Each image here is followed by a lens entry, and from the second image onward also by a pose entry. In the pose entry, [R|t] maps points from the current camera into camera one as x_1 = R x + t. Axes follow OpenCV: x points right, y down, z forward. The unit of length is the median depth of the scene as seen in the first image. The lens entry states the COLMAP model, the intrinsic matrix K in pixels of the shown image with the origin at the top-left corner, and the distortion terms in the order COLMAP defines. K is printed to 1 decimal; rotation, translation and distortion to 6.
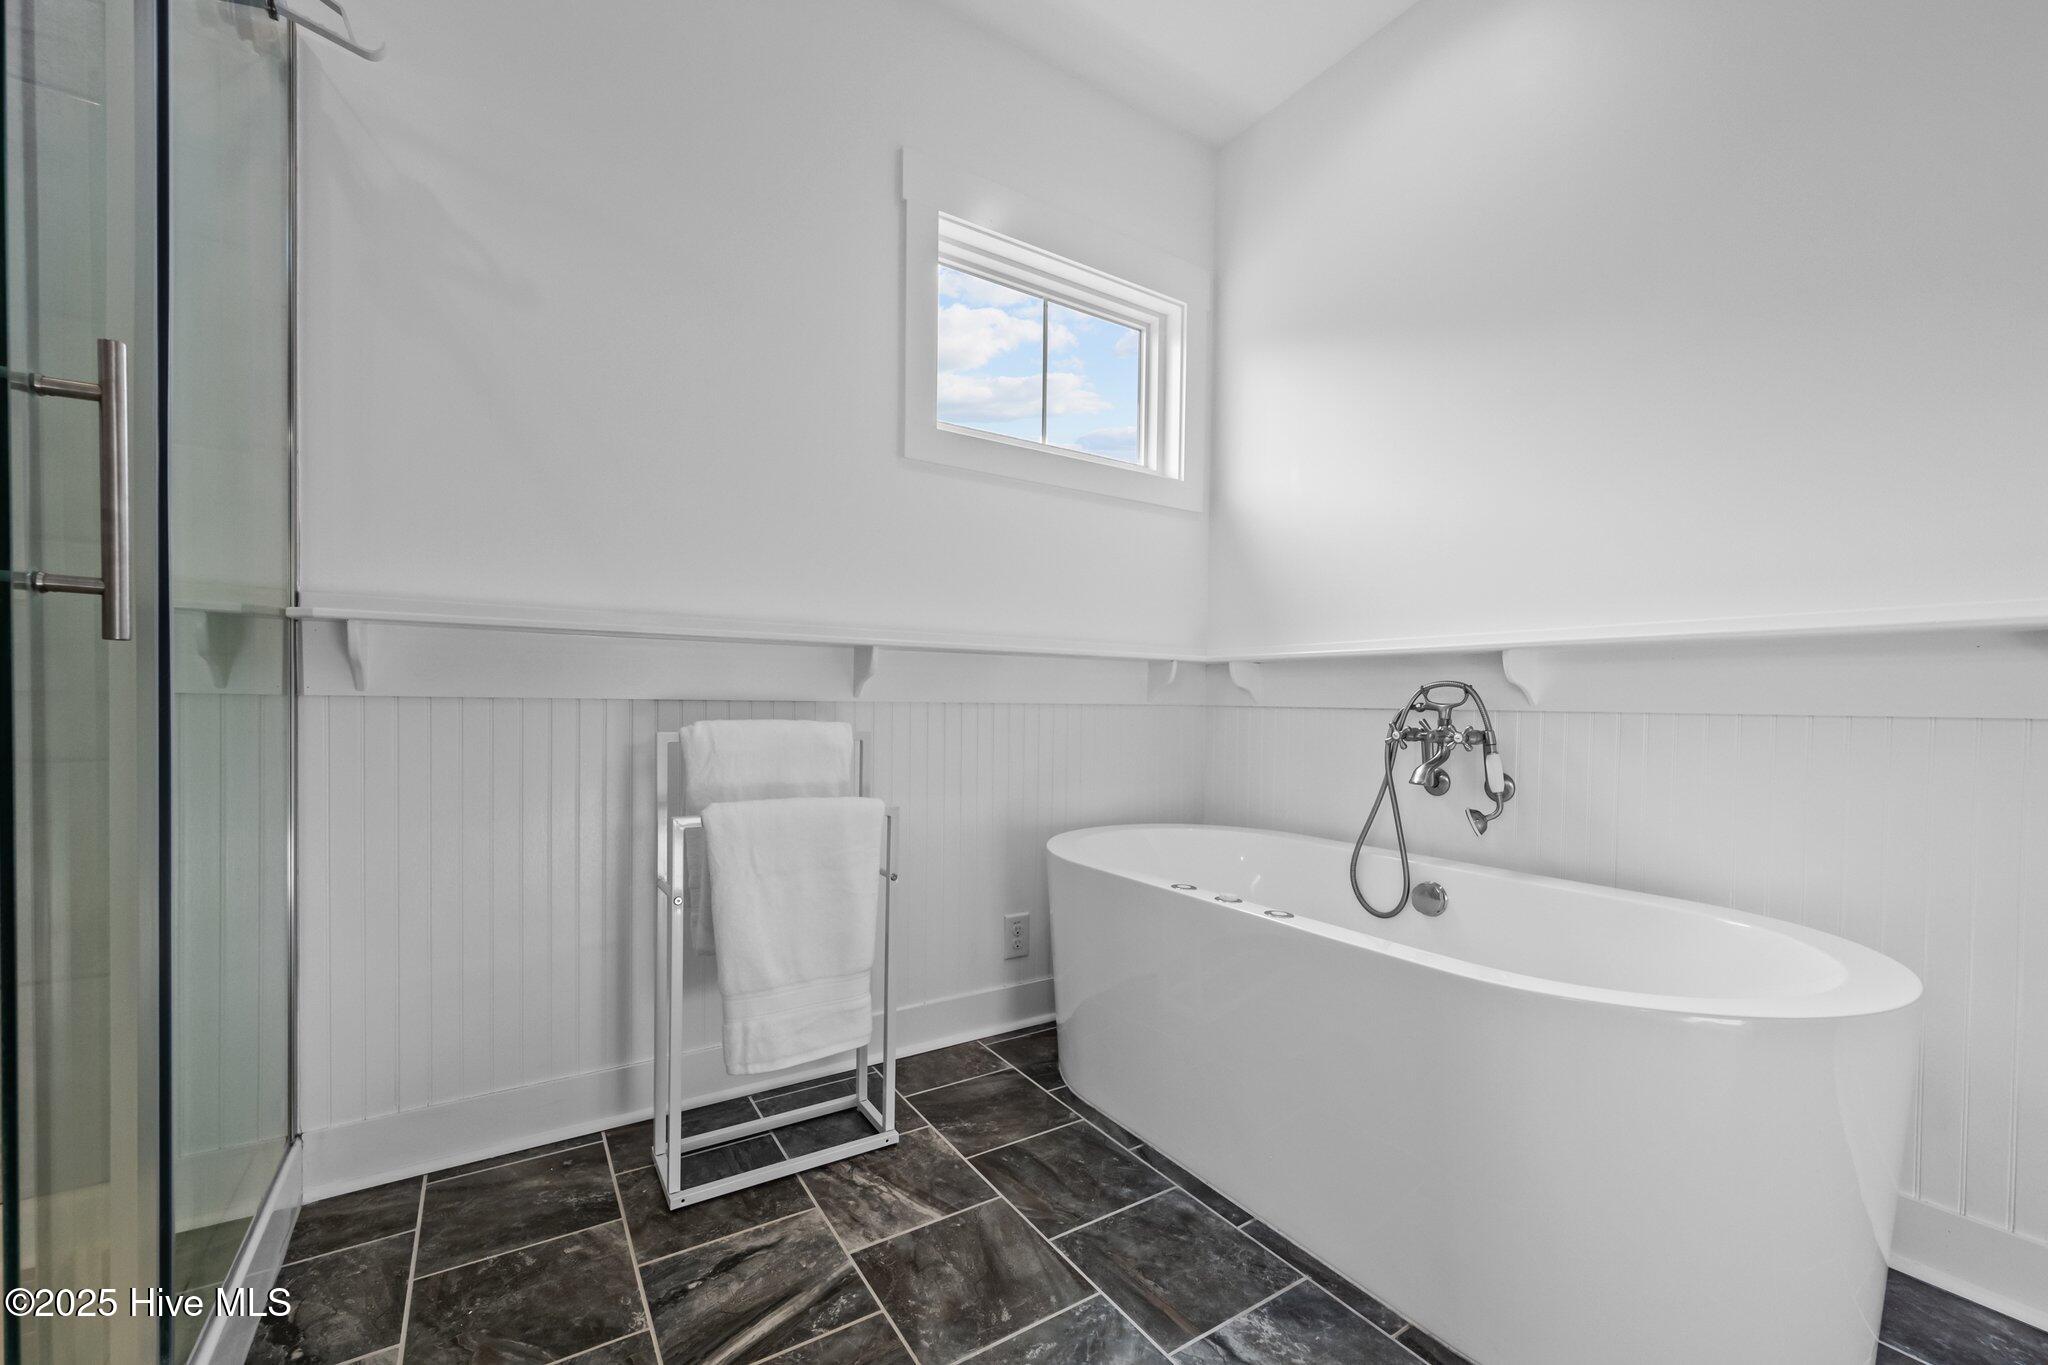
lens RADIAL K [[834.8, 0, 1034.3], [0, 834.8, 717.8], [0, 0, 1]] dist [-0.001436, -0.000021]
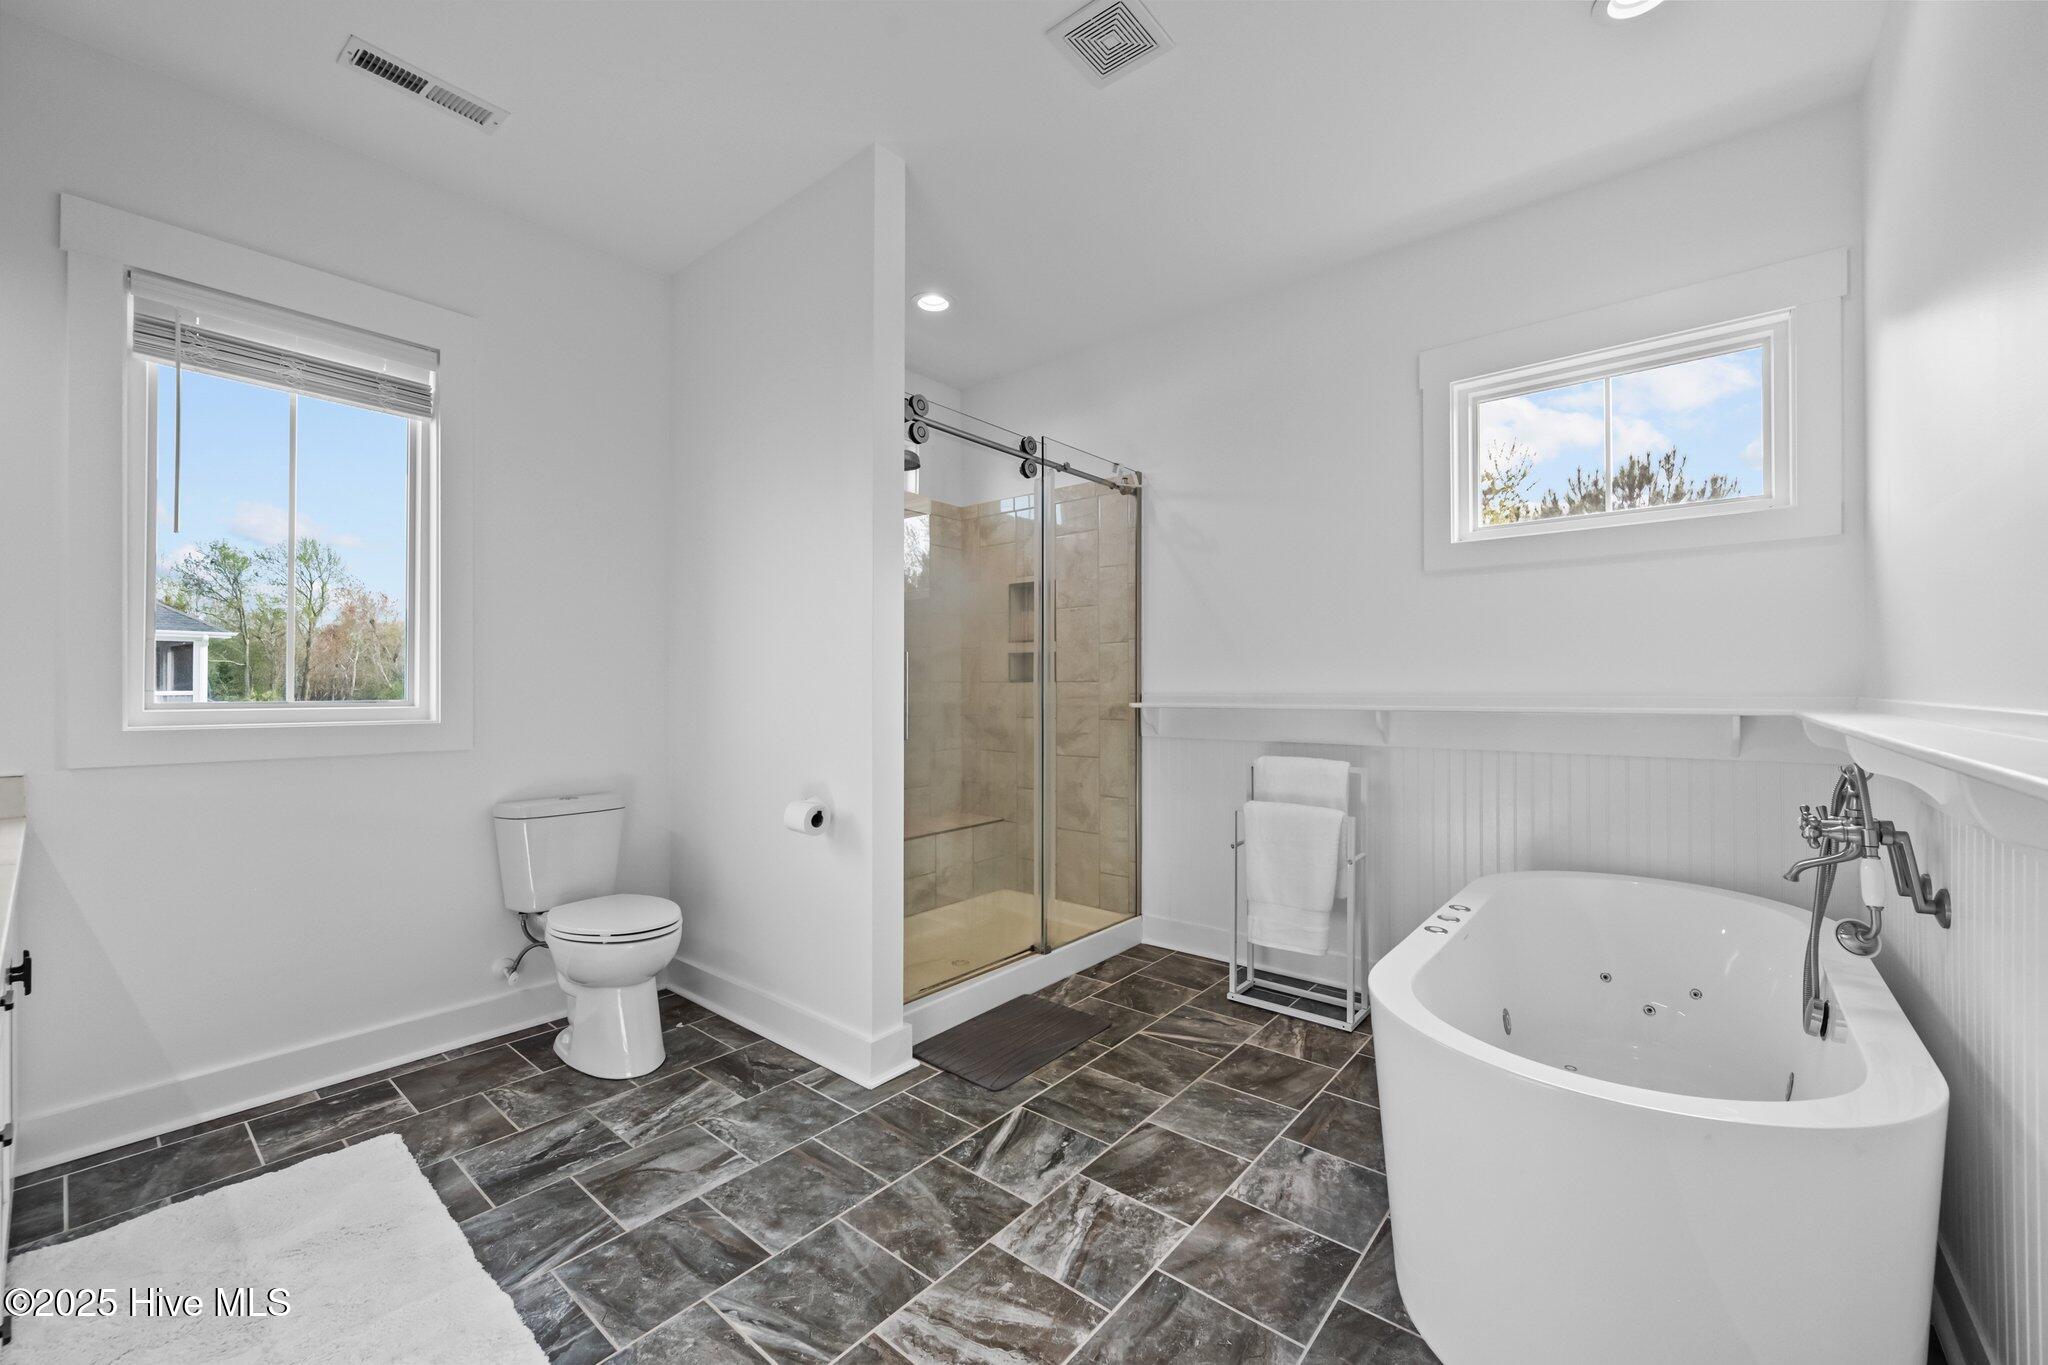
lens RADIAL K [[809.7, 0, 1030.0], [0, 809.7, 690.2], [0, 0, 1]] dist [-0.000545, 0.000441]
pose [[0.286295, -0.012760, -0.958057, 1.401305], [-0.010167, 0.999815, -0.016354, -0.129320], [0.958088, 0.014423, 0.286112, -0.016392]]
